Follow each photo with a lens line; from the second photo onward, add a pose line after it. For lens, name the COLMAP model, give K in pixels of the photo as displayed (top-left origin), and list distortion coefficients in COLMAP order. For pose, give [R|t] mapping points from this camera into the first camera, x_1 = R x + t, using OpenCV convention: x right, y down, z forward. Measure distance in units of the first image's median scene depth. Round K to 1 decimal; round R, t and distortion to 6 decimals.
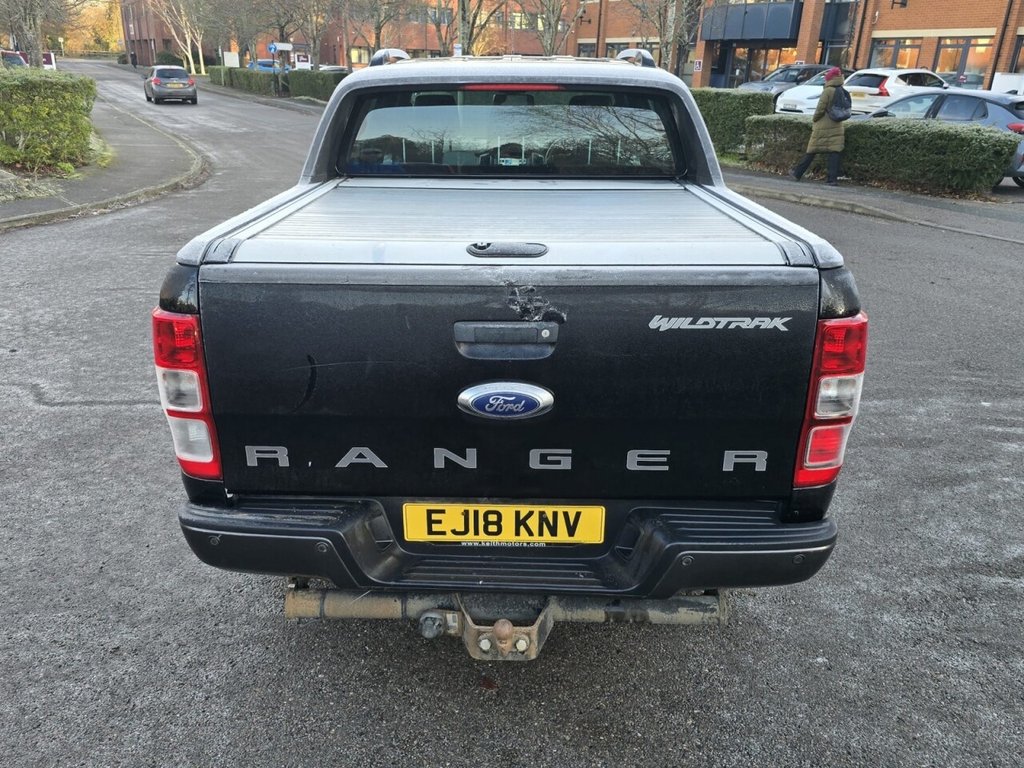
lens RADIAL K [[800.4, 0, 484.0], [0, 800.4, 412.1], [0, 0, 1]] dist [0.058047, -0.052892]
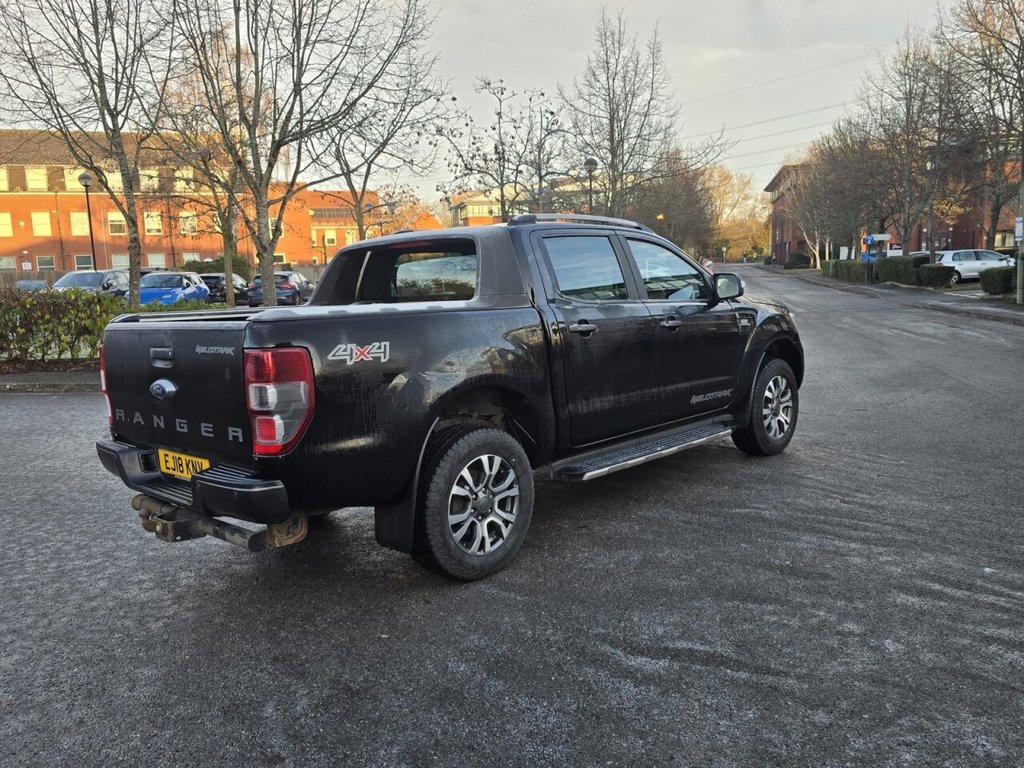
lens RADIAL K [[800.4, 0, 493.4], [0, 800.4, 405.5], [0, 0, 1]] dist [0.058047, -0.052892]
pose [[0.741250, 0.060796, -0.668470, 0.978790], [-0.212942, 0.965746, -0.148294, 0.072244], [0.636556, 0.252269, 0.728805, 0.050215]]
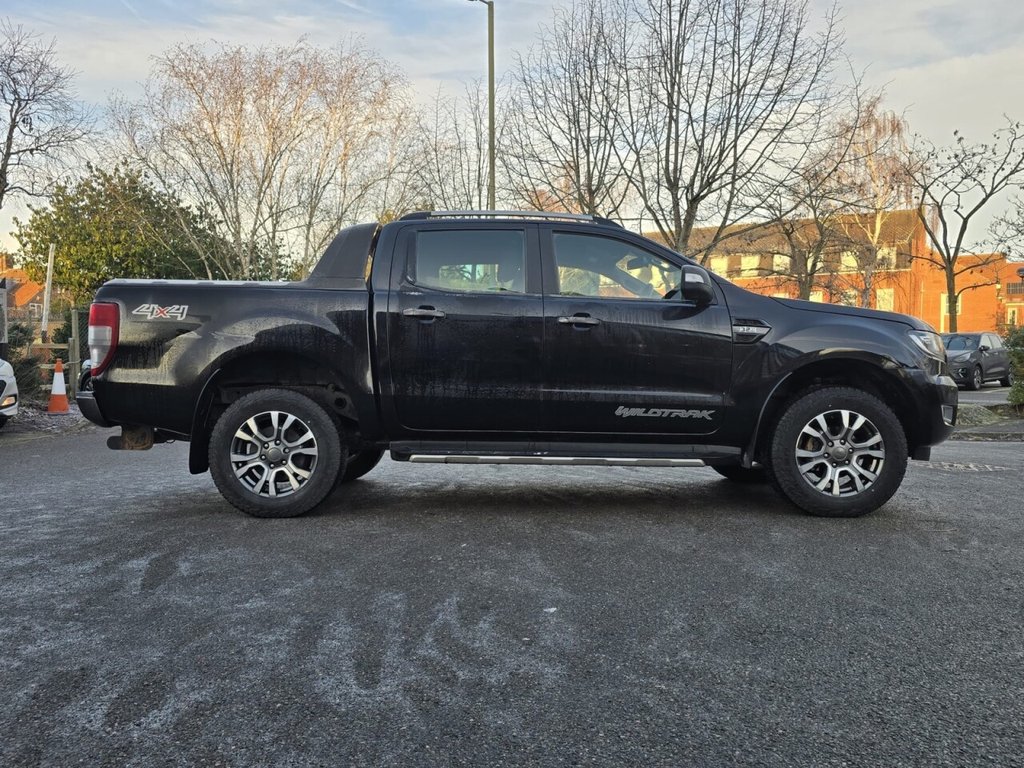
lens RADIAL K [[800.4, 0, 488.4], [0, 800.4, 395.3], [0, 0, 1]] dist [0.058047, -0.052892]
pose [[0.017075, 0.012700, -0.999774, 1.506952], [-0.391984, 0.919959, 0.004991, -0.174892], [0.919814, 0.391810, 0.020687, 1.096310]]
